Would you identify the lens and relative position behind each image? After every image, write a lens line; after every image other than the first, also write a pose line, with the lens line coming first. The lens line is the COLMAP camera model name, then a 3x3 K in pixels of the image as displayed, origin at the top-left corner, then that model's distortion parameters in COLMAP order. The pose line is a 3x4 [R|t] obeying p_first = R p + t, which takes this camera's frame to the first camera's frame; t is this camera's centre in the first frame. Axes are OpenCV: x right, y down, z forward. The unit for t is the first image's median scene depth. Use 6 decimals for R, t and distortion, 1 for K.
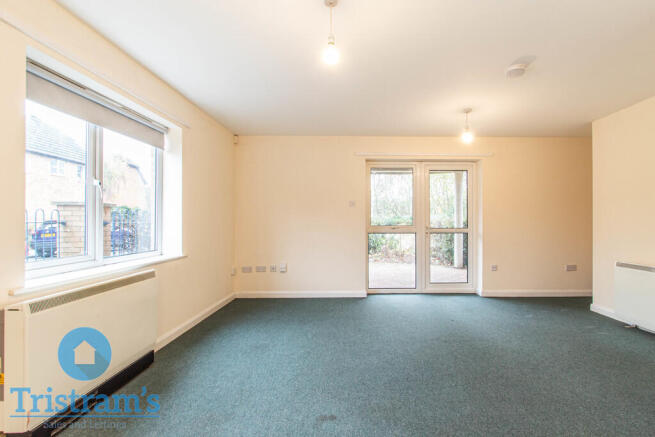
lens RADIAL K [[304.5, 0, 328.7], [0, 304.5, 217.8], [0, 0, 1]] dist [-0.018148, -0.000938]
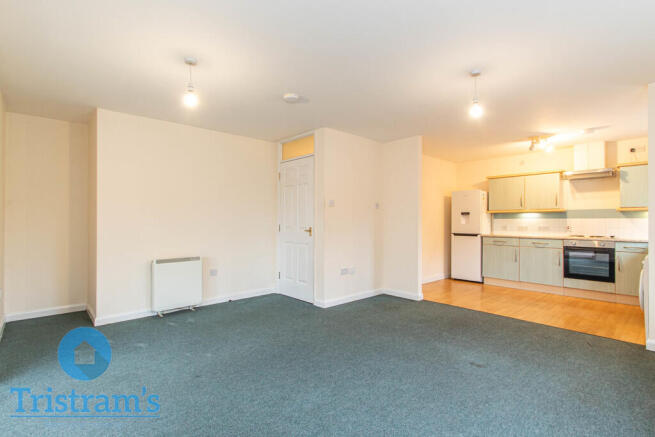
lens RADIAL K [[304.5, 0, 329.9], [0, 304.5, 219.0], [0, 0, 1]] dist [-0.018148, -0.000938]
pose [[-0.709874, 0.001899, 0.704327, -0.439690], [-0.000641, 0.999994, -0.003343, -0.006016], [-0.704329, -0.002825, -0.709868, 2.134372]]
